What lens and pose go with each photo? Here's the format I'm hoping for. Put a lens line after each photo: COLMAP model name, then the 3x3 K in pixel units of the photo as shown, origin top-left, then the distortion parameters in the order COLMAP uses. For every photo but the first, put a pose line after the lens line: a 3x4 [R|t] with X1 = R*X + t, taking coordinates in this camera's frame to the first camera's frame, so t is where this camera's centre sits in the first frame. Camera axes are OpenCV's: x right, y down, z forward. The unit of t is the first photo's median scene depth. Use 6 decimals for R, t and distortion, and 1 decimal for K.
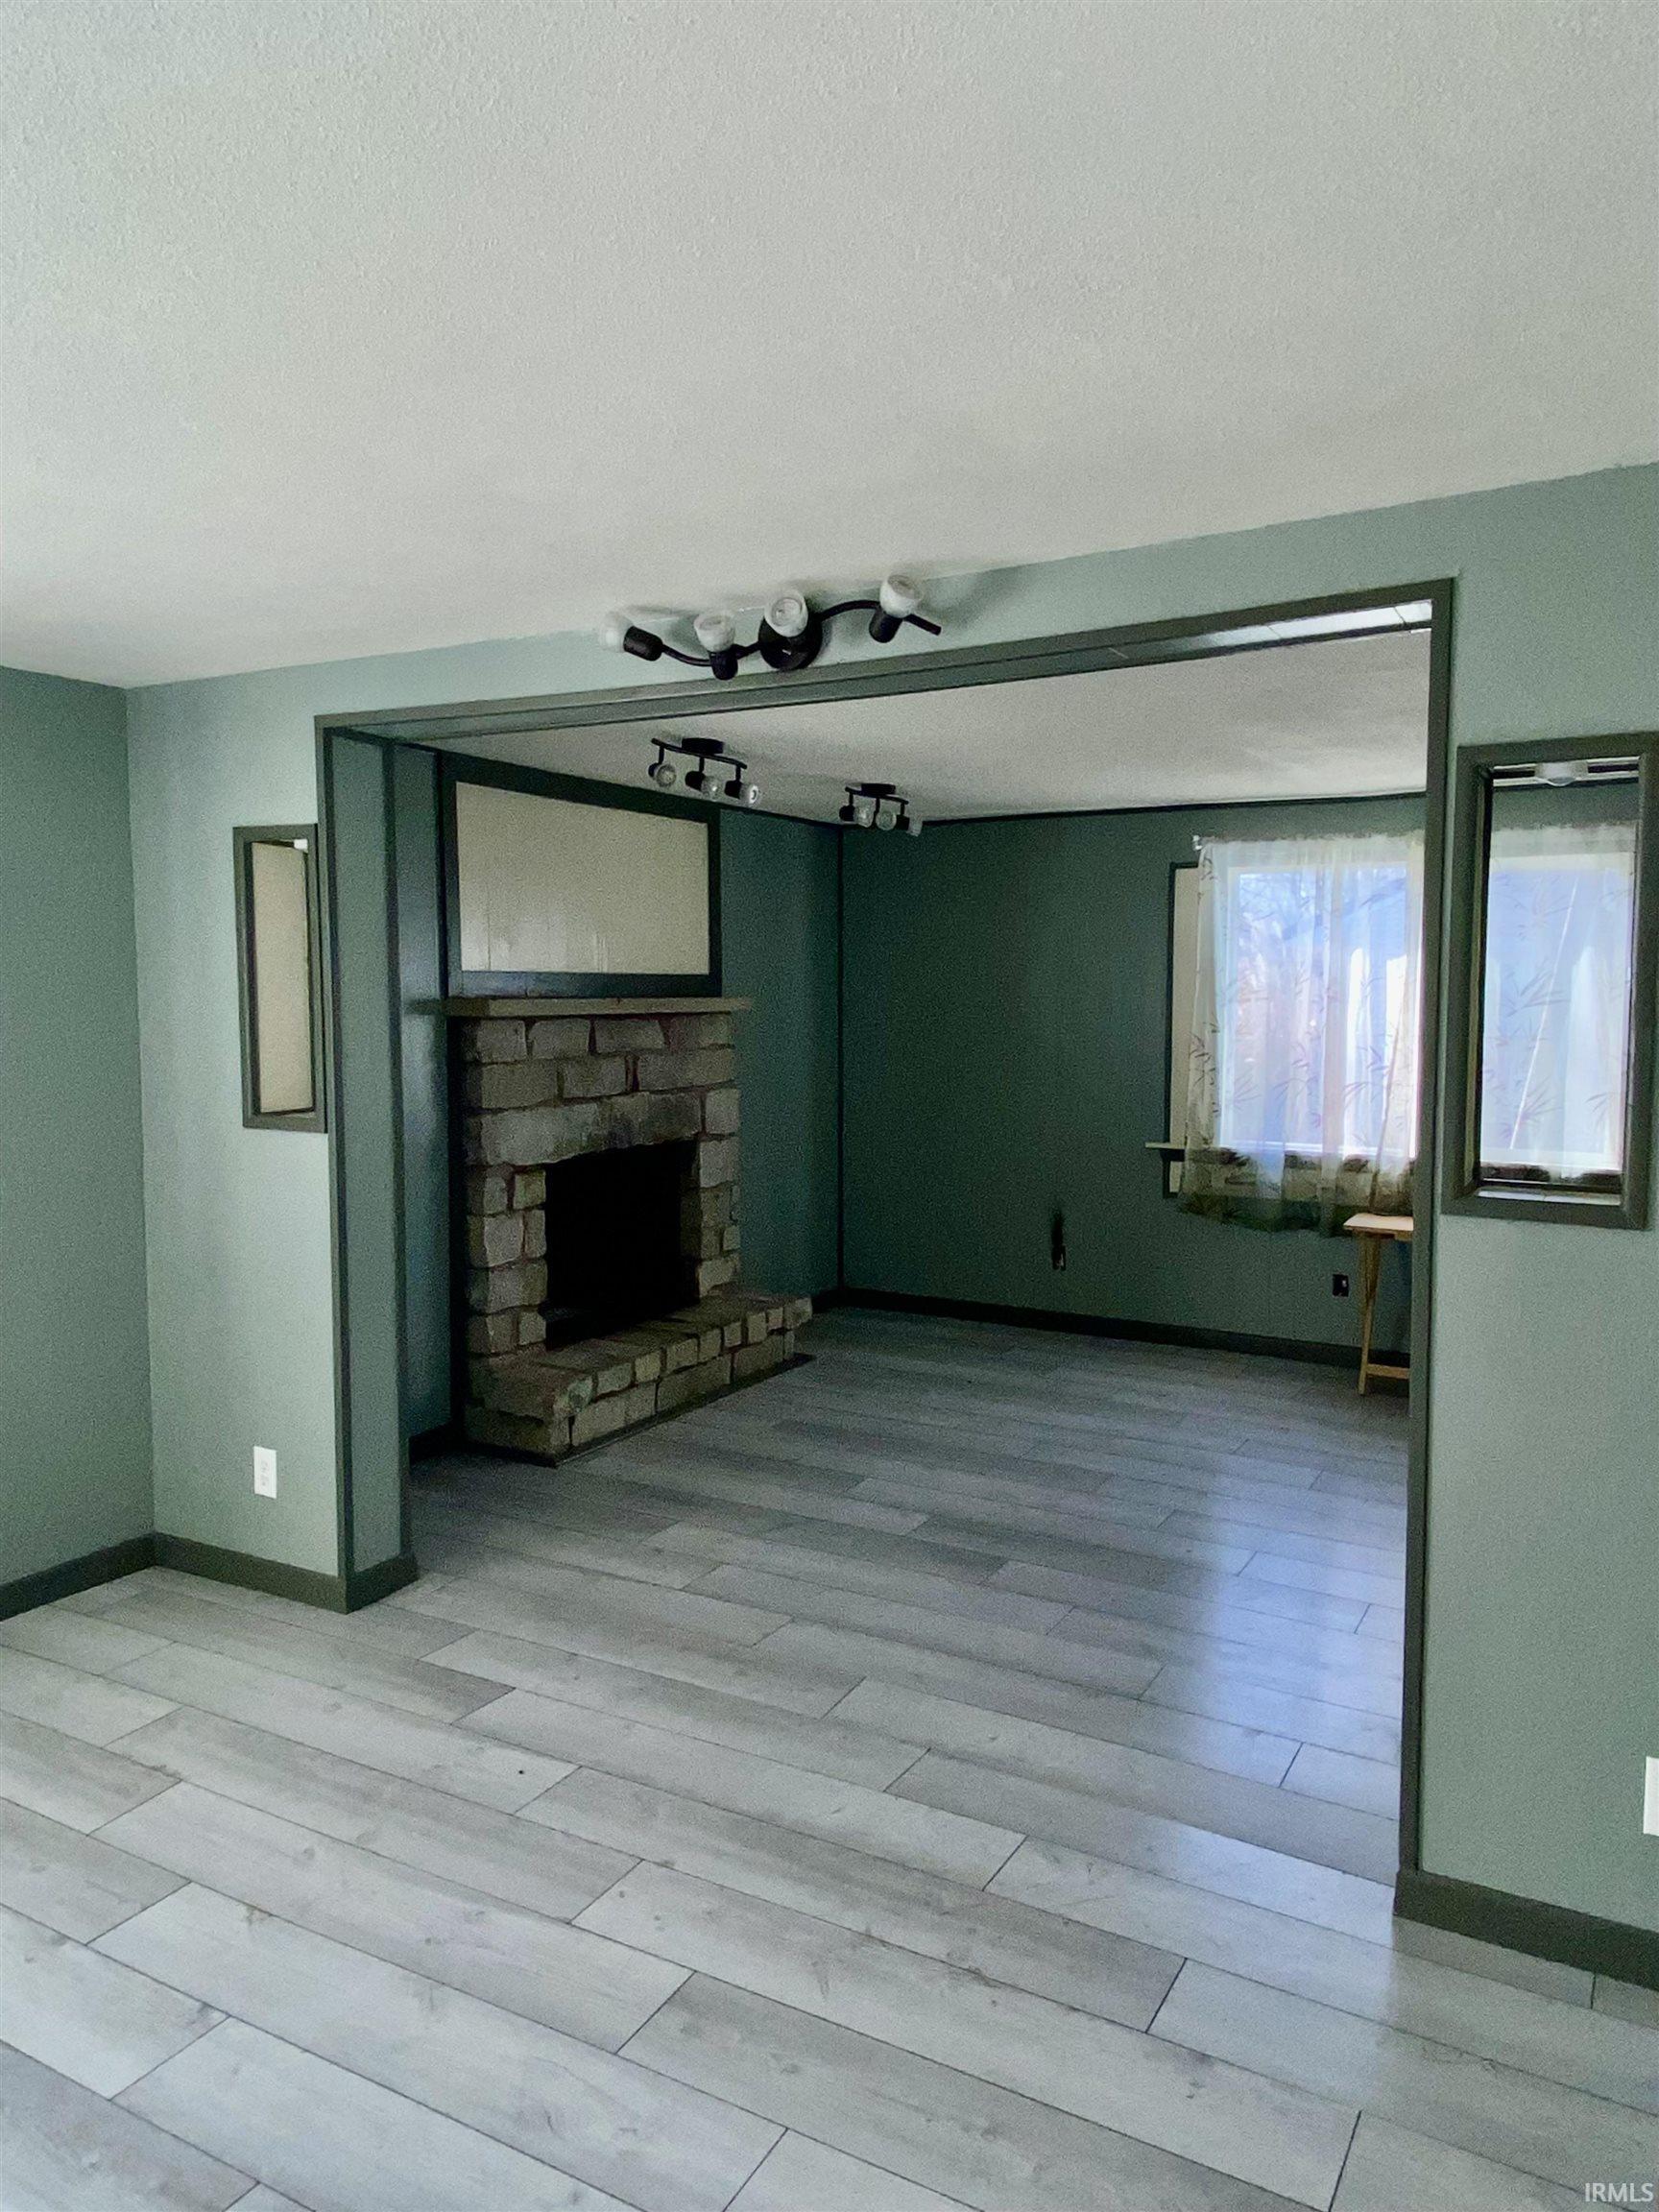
lens RADIAL K [[1486.4, 0, 836.6], [0, 1486.4, 1114.1], [0, 0, 1]] dist [0.068313, -0.000599]
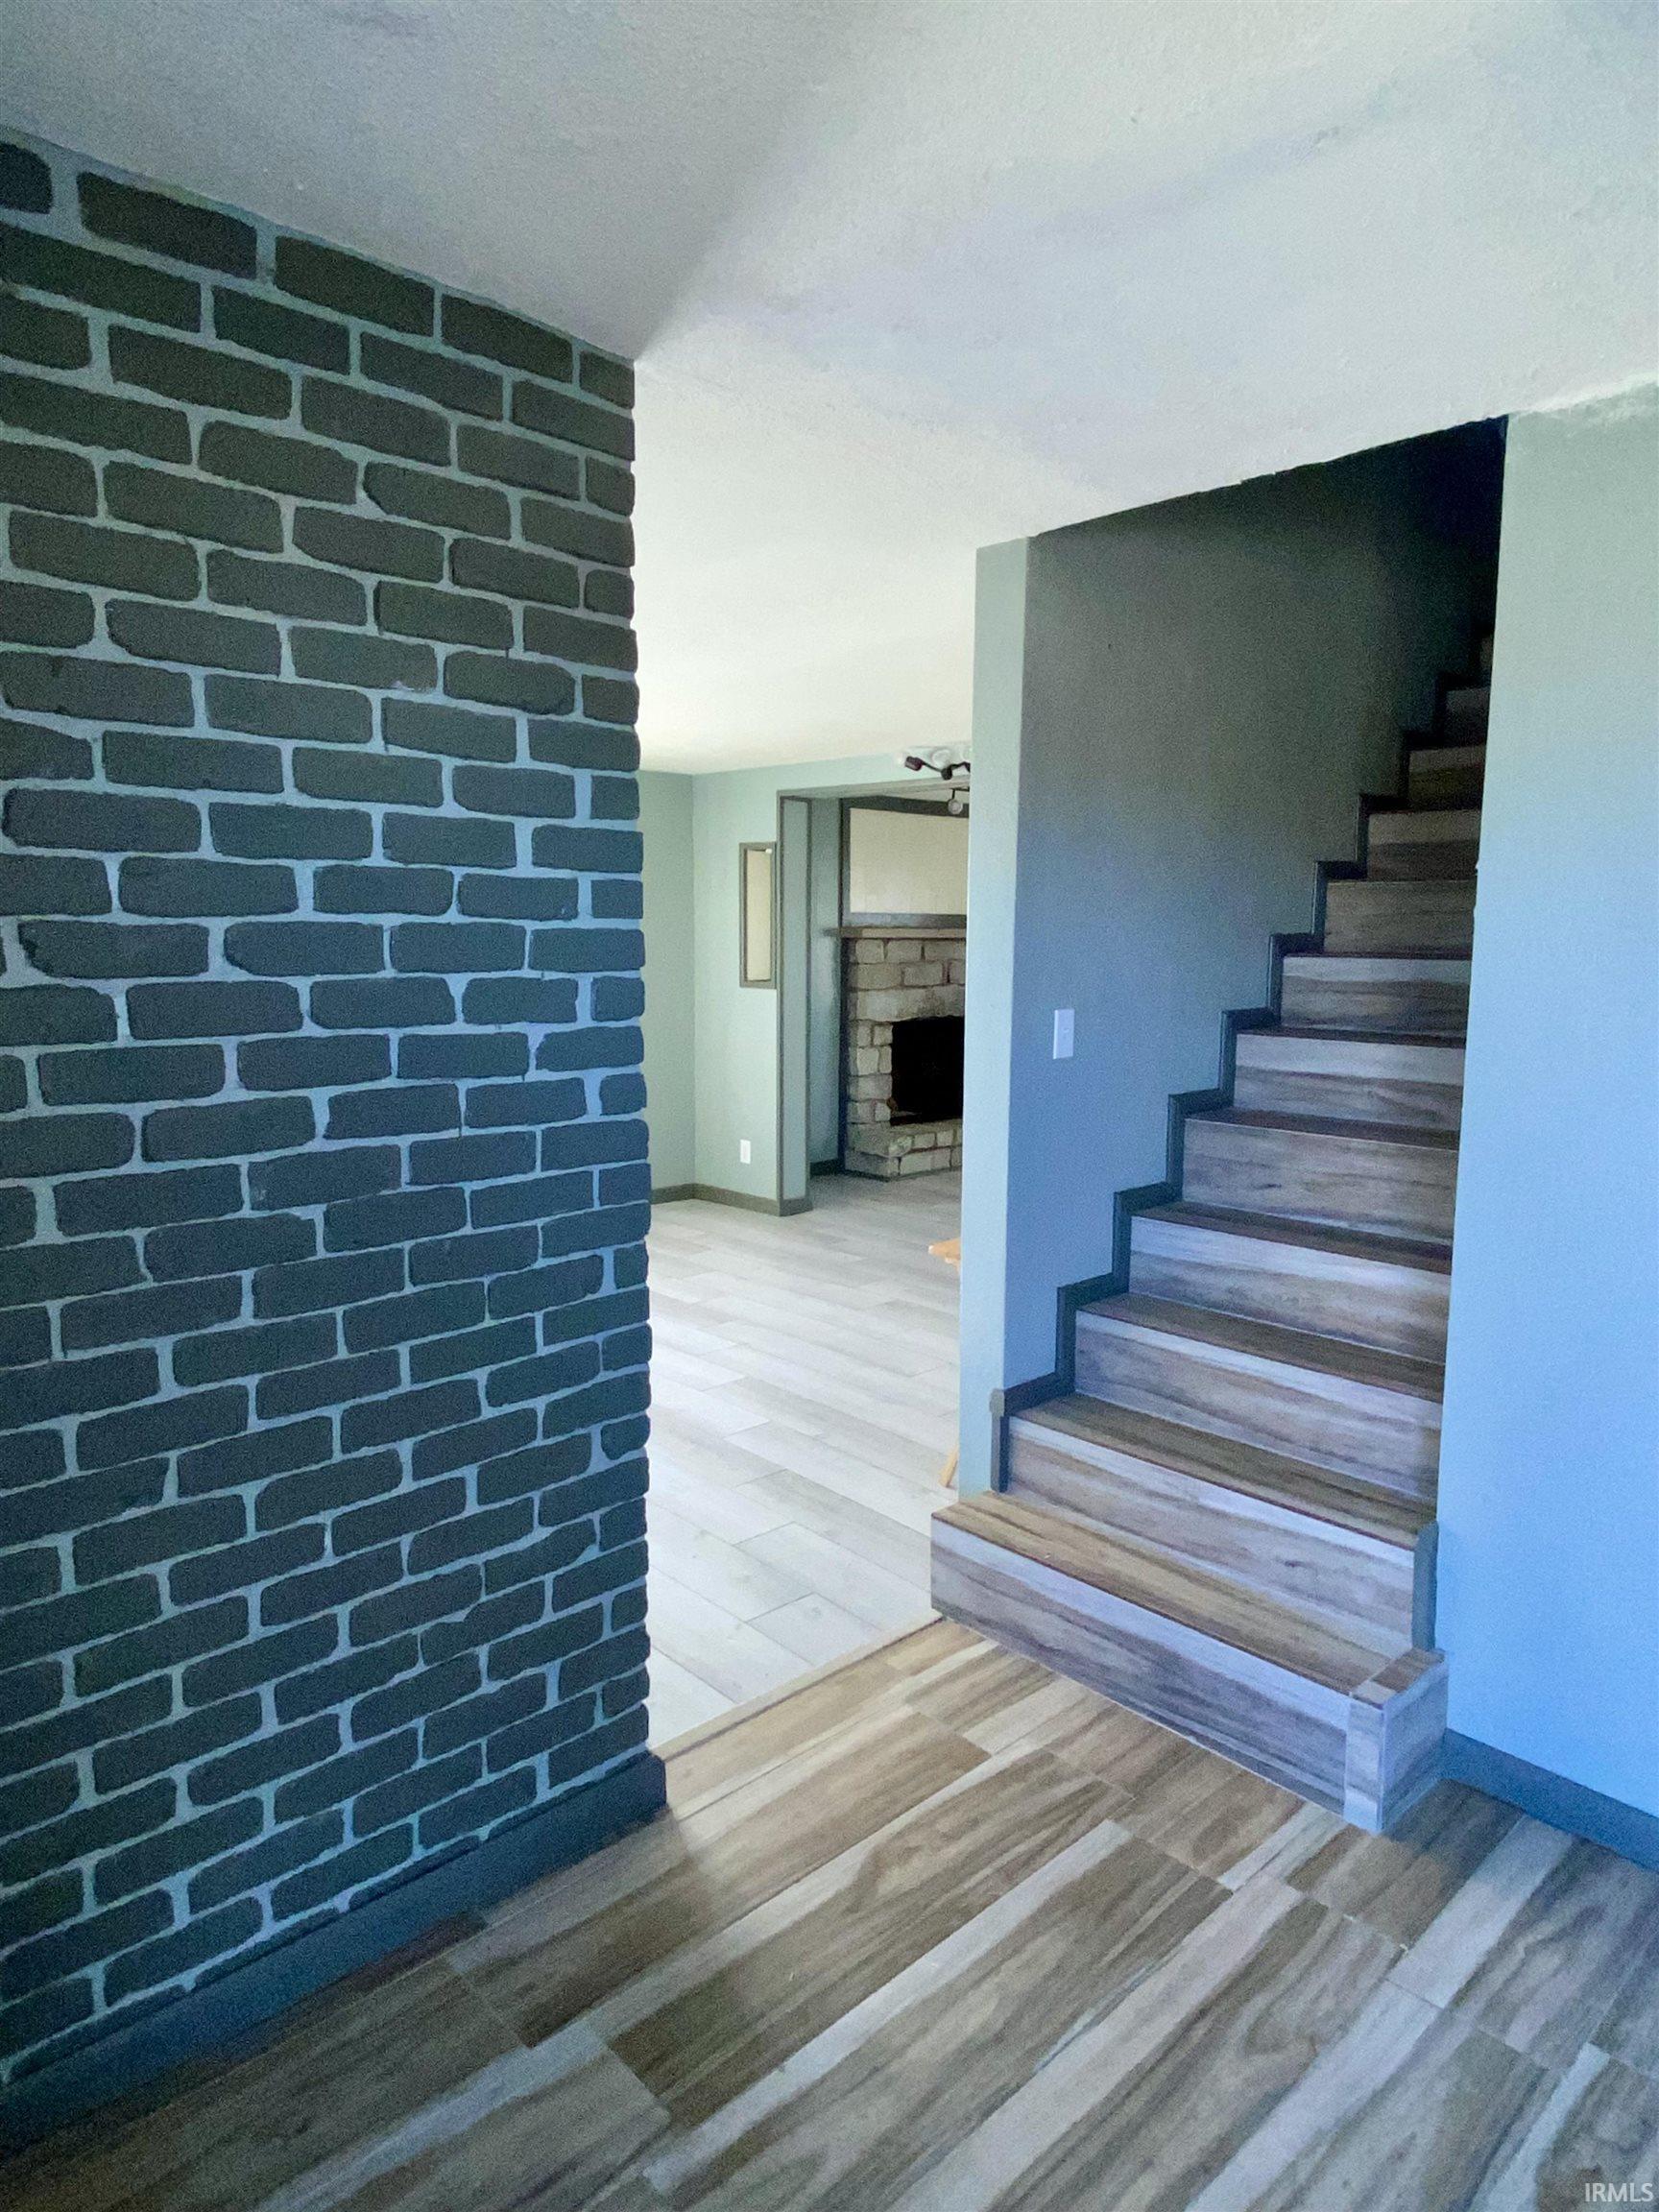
lens RADIAL K [[1335.5, 0, 837.3], [0, 1335.5, 1106.5], [0, 0, 1]] dist [0.069087, -0.076631]
pose [[0.956778, 0.044179, -0.287444, 0.211062], [-0.031270, 0.998292, 0.049350, 0.059551], [0.289134, -0.038229, 0.956525, -0.567437]]
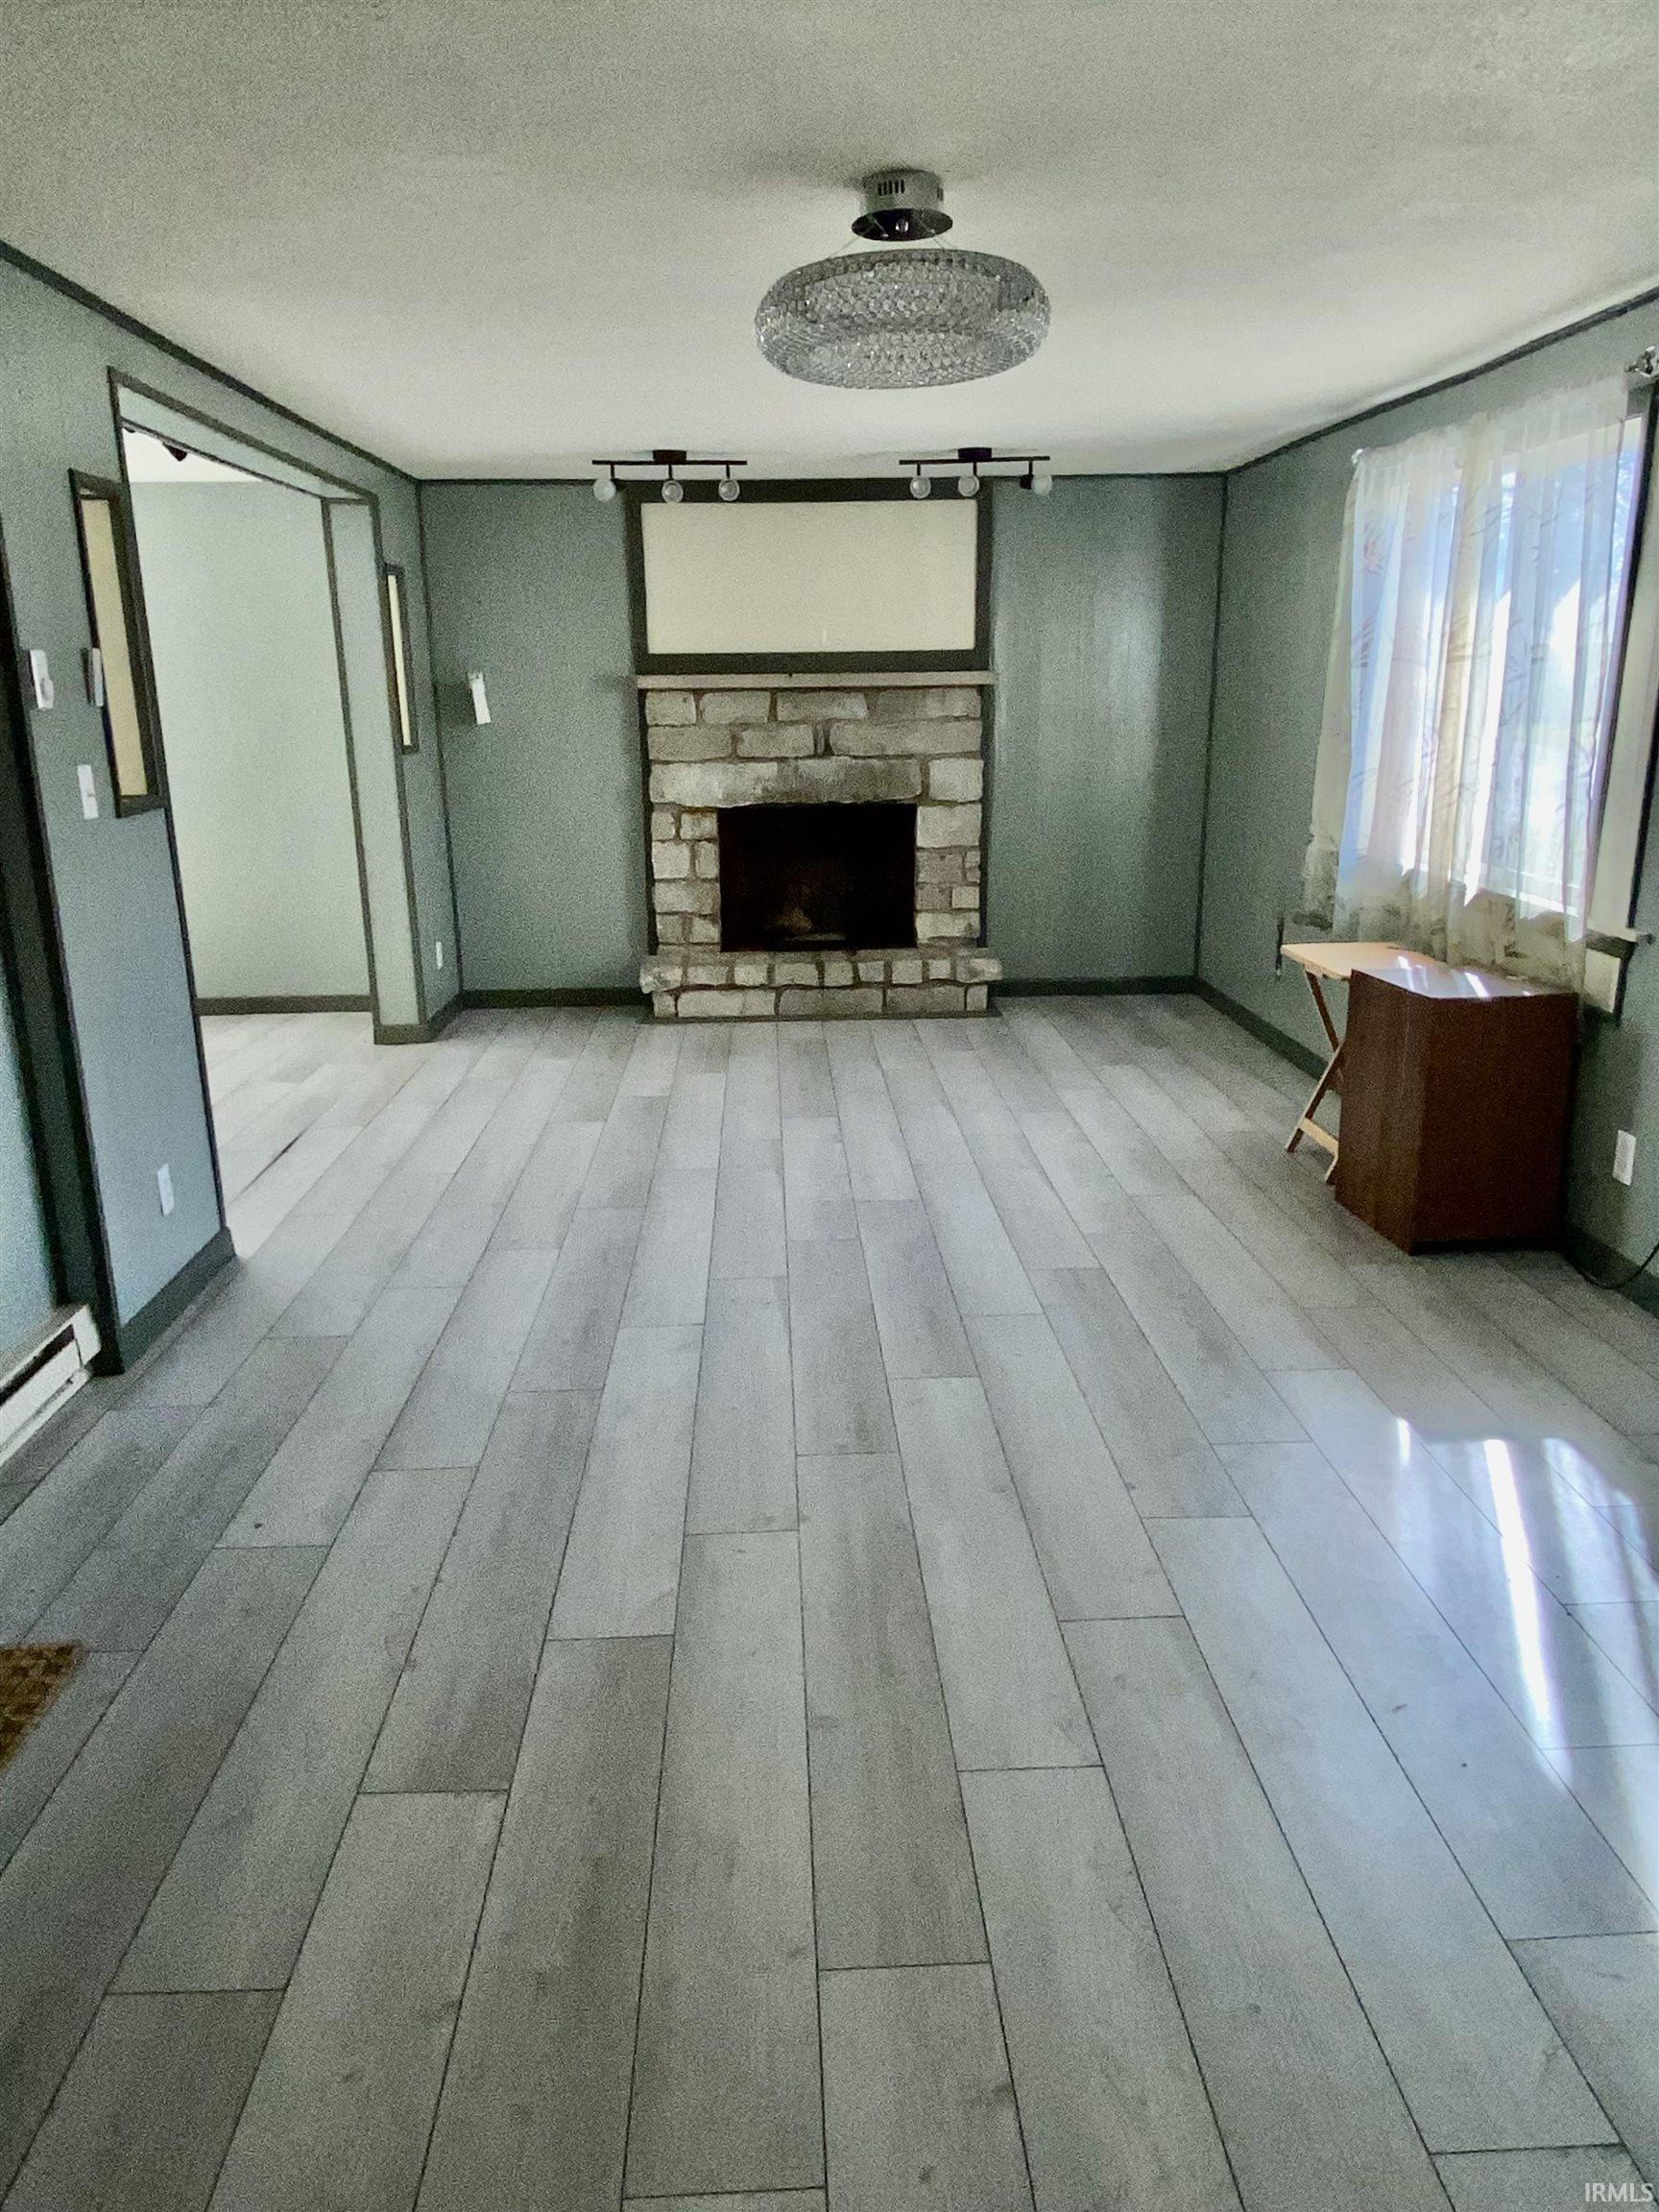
lens RADIAL K [[1486.4, 0, 836.6], [0, 1486.4, 1114.1], [0, 0, 1]] dist [0.068313, -0.000599]
pose [[0.531504, 0.228562, -0.815636, 1.013480], [-0.058551, 0.970518, 0.233810, -0.017967], [0.845030, -0.076515, 0.529216, 0.384438]]
